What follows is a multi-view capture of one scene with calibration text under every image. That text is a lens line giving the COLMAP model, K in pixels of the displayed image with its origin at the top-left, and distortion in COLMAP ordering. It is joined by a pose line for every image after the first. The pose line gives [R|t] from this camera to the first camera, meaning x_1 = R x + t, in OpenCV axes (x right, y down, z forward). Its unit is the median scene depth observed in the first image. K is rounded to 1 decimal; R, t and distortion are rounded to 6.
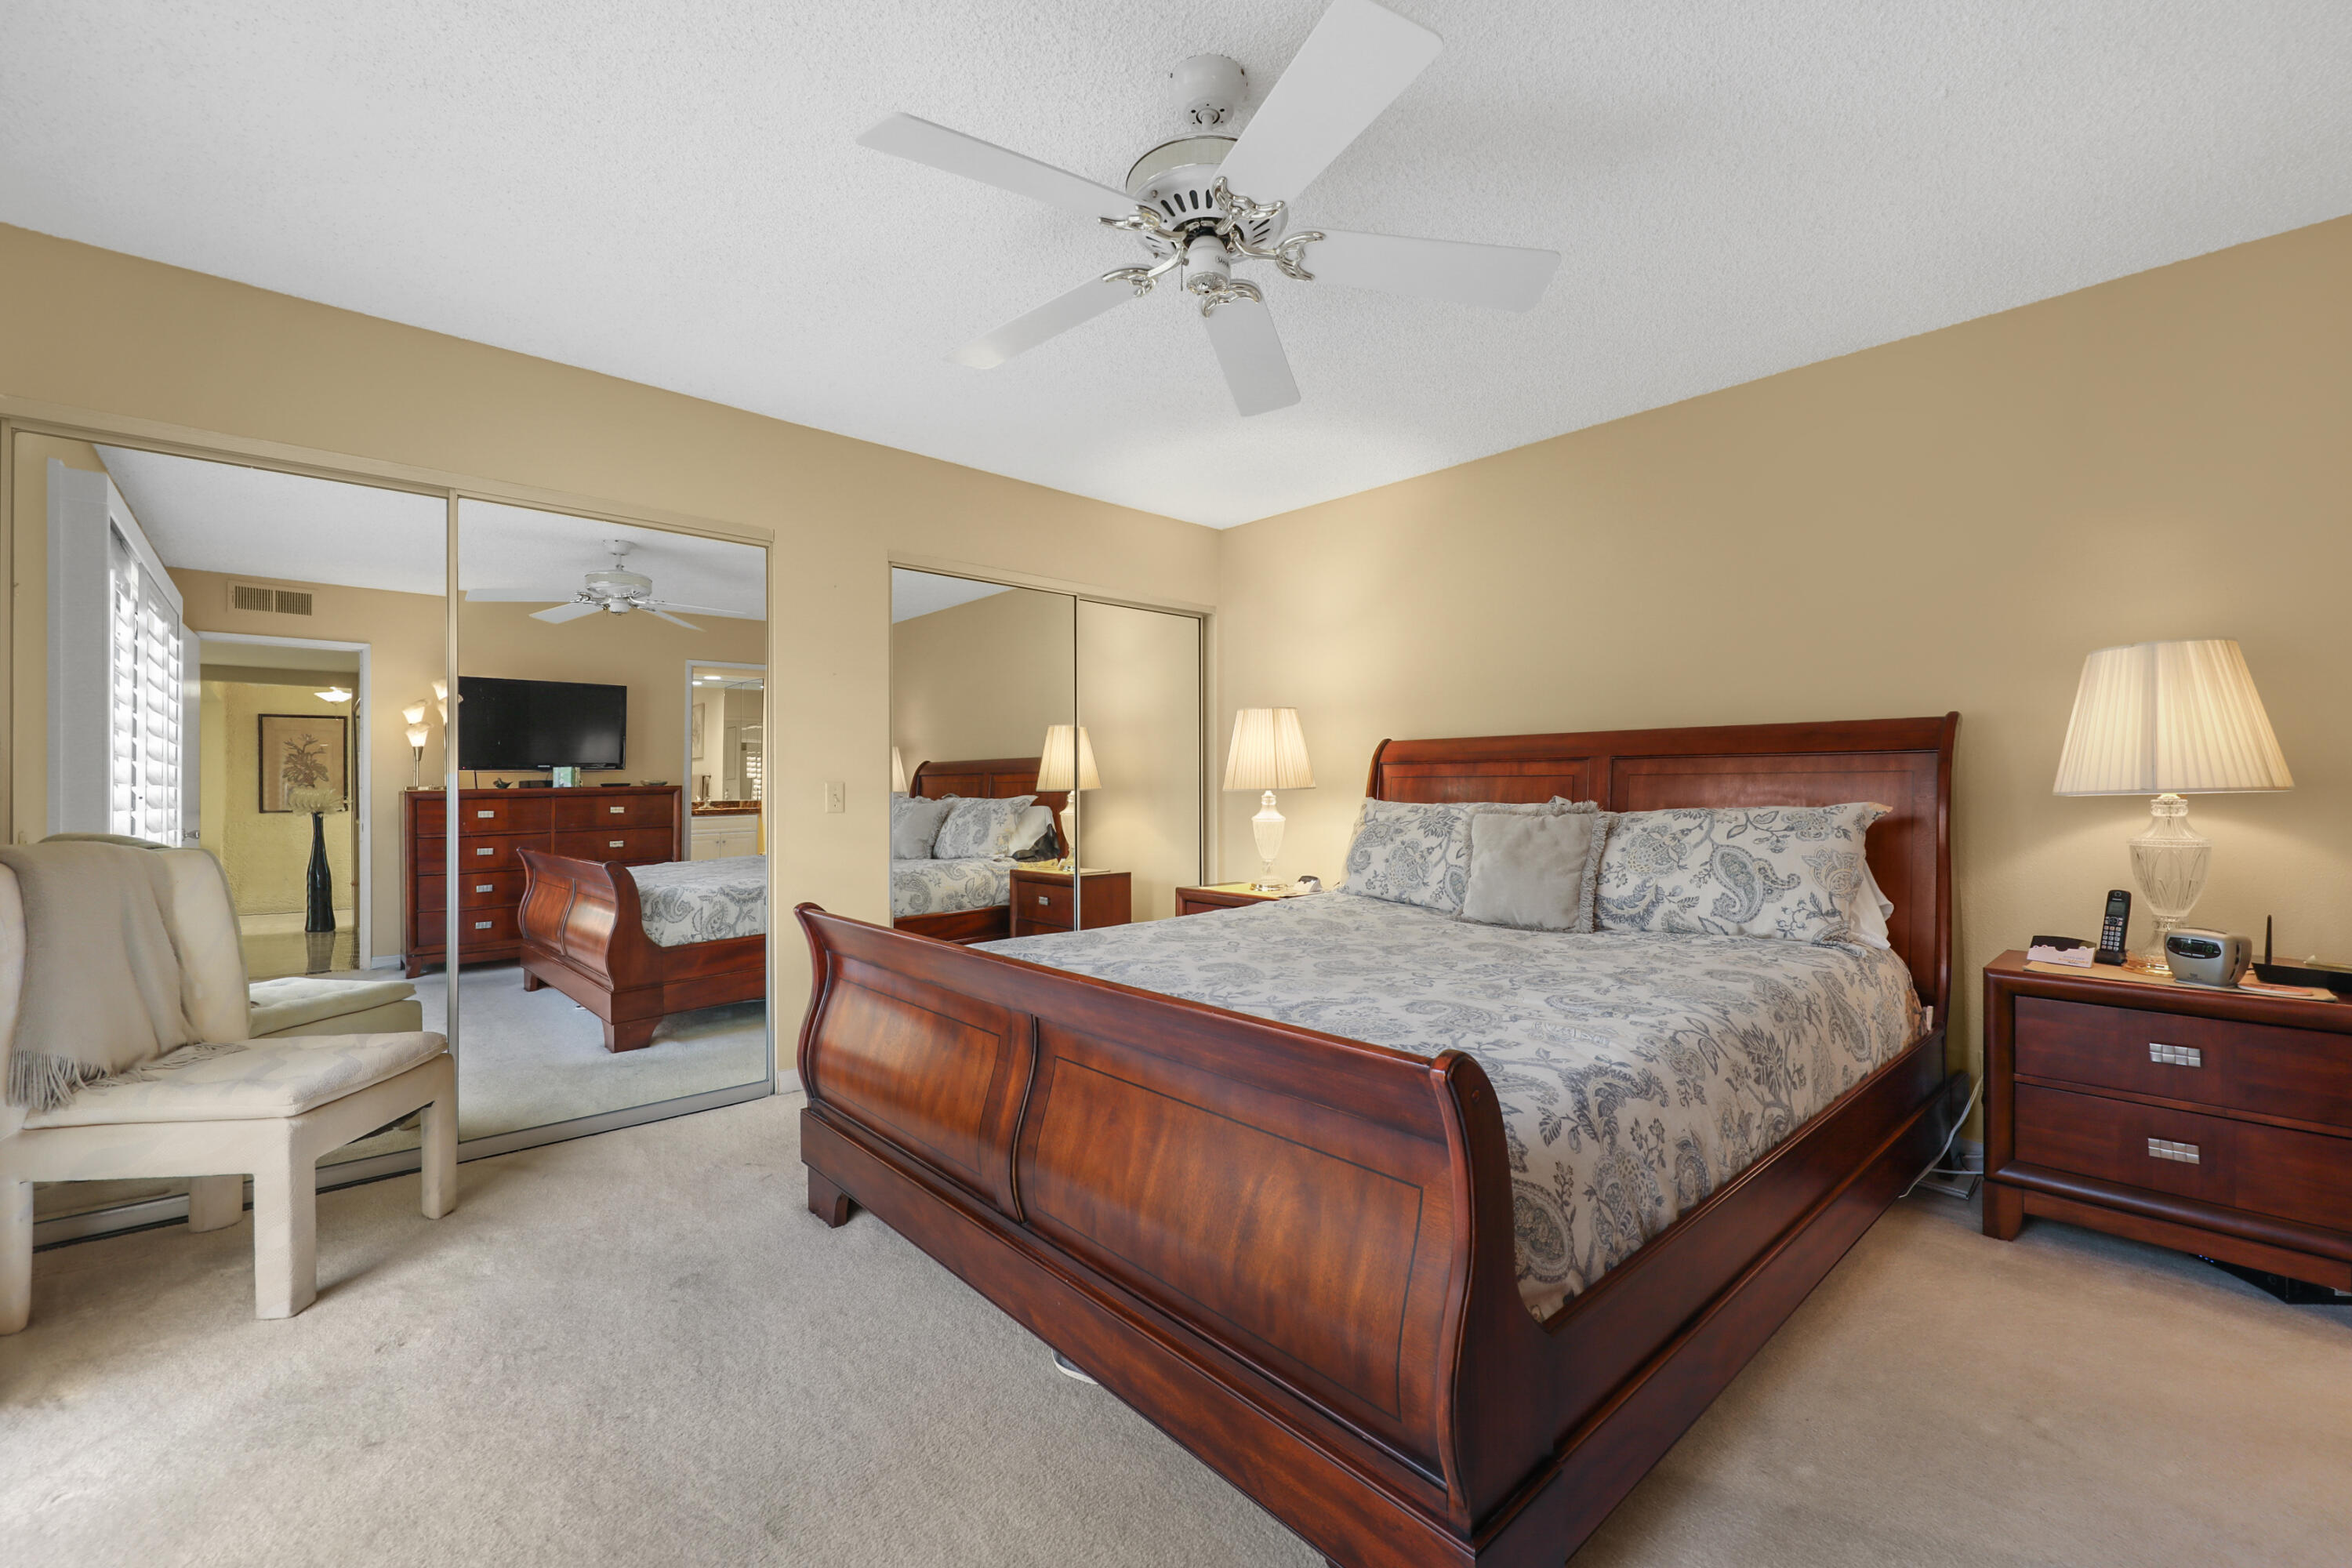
lens RADIAL K [[1011.5, 0, 1171.5], [0, 1011.5, 791.6], [0, 0, 1]] dist [0.002278, 0.001889]
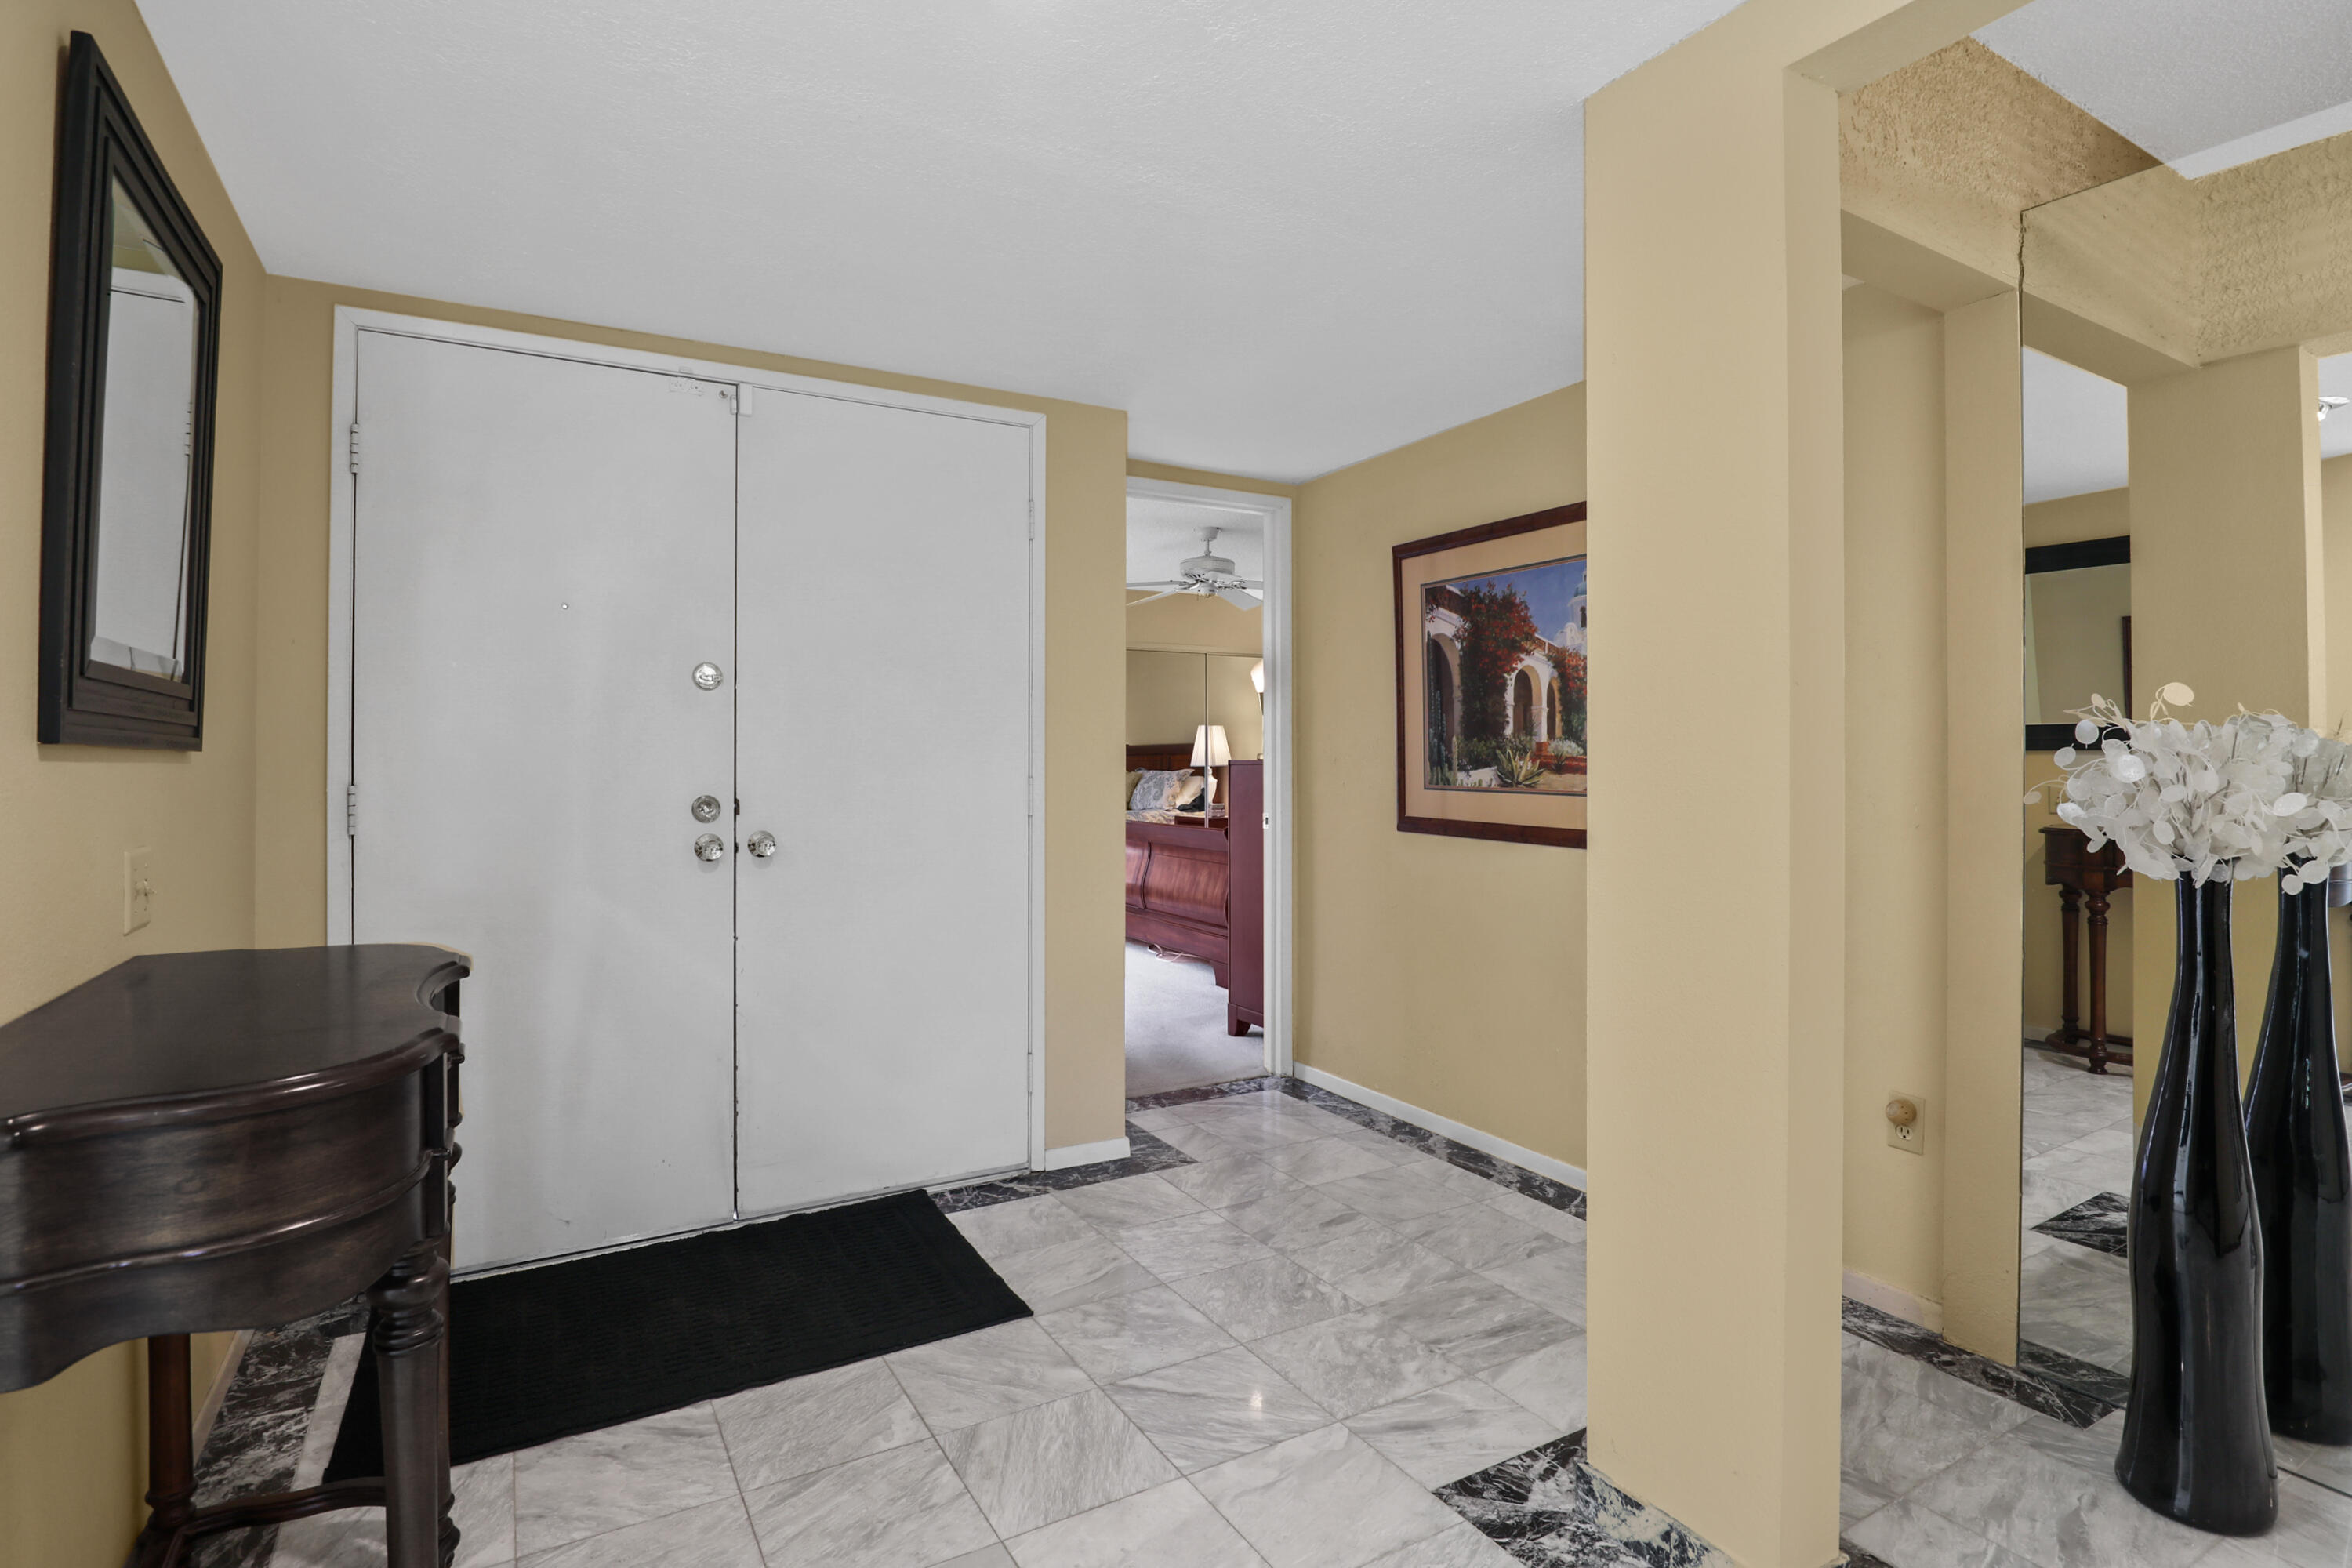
lens RADIAL K [[1093.3, 0, 1172.9], [0, 1093.3, 767.8], [0, 0, 1]] dist [0.007817, -0.005711]
pose [[0.978918, 0.011130, -0.203952, 0.173505], [-0.011419, 0.999935, -0.000238, 0.002521], [0.203936, 0.002562, 0.978981, -0.629153]]
